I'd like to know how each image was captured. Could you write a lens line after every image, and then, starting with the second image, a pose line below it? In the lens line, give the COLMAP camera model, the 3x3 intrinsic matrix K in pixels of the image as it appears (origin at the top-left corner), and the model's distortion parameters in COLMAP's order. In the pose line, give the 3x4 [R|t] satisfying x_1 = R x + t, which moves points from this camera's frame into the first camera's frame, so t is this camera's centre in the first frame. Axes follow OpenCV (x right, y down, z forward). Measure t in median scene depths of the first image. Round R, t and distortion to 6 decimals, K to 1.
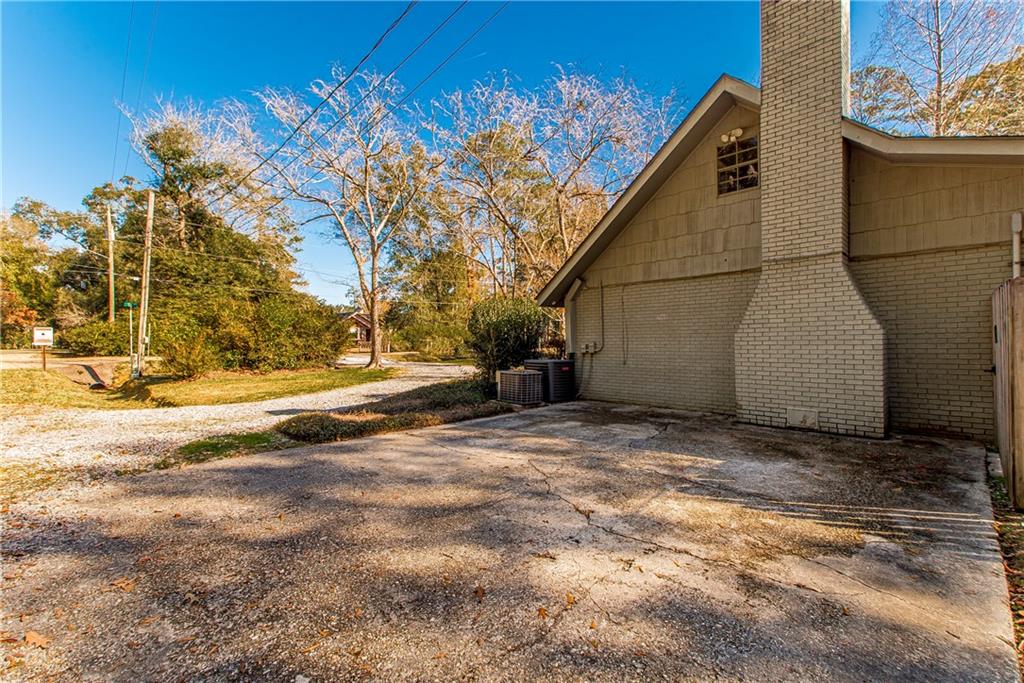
lens RADIAL K [[436.3, 0, 515.0], [0, 436.3, 344.4], [0, 0, 1]] dist [0.019473, -0.011300]
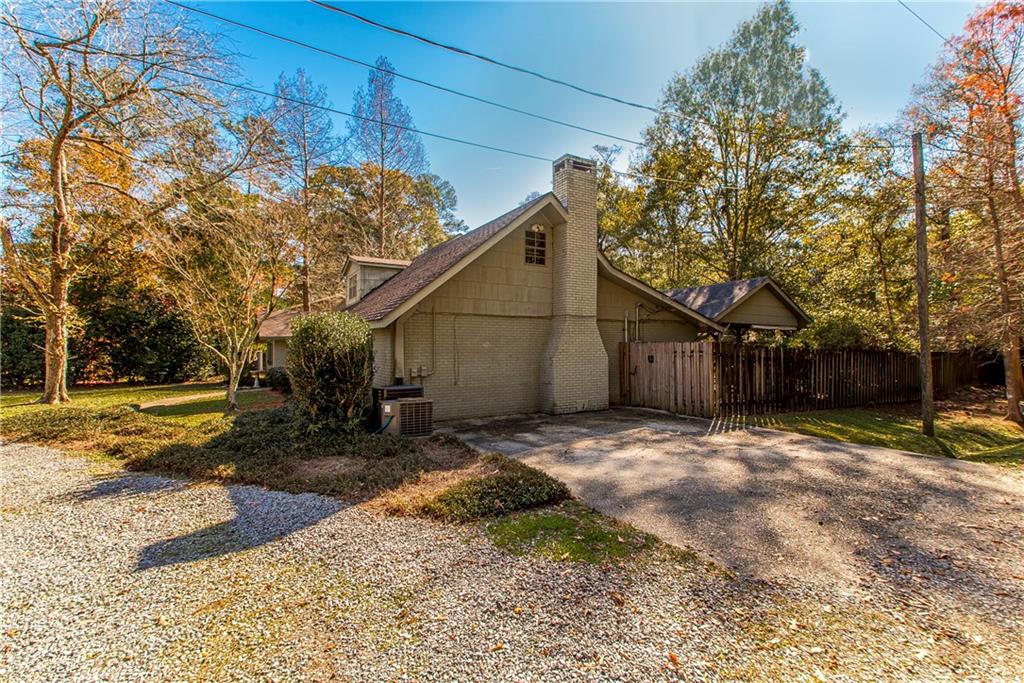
lens RADIAL K [[436.3, 0, 515.0], [0, 436.3, 344.4], [0, 0, 1]] dist [0.019473, -0.011300]
pose [[0.283238, 0.029420, 0.958598, -0.918569], [0.015768, 0.999251, -0.035327, -0.019111], [-0.958920, 0.025121, 0.282562, 0.625518]]
